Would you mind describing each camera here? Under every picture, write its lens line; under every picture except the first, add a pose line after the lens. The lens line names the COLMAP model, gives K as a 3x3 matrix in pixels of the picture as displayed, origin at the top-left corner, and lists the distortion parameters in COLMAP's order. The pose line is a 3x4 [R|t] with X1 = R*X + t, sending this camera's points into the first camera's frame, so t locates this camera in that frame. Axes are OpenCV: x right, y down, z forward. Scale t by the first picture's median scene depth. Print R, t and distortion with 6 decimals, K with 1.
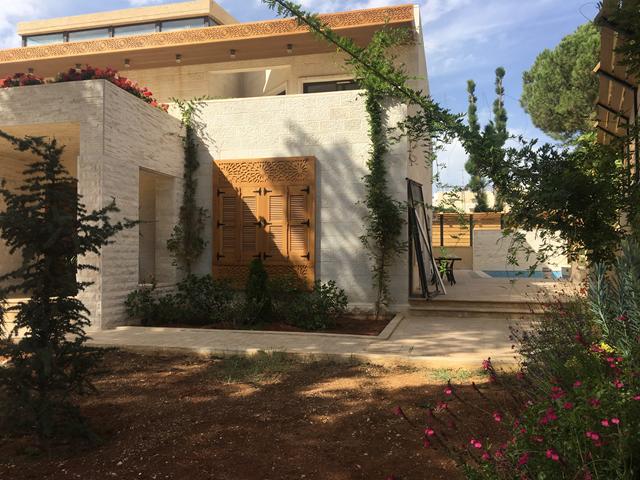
lens RADIAL K [[534.3, 0, 322.3], [0, 534.3, 238.6], [0, 0, 1]] dist [0.079810, -0.109544]
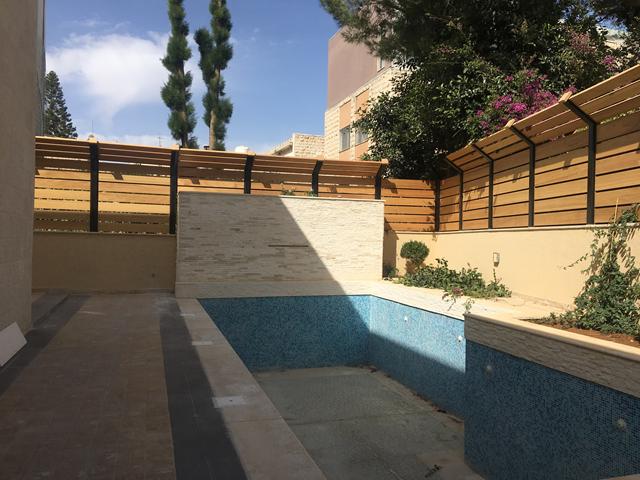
lens RADIAL K [[534.3, 0, 322.3], [0, 534.3, 238.6], [0, 0, 1]] dist [0.079810, -0.109544]
pose [[0.851981, 0.018195, 0.523256, 0.111467], [-0.035443, 0.999108, 0.022968, 0.004096], [-0.522371, -0.038114, 0.851866, 0.408057]]
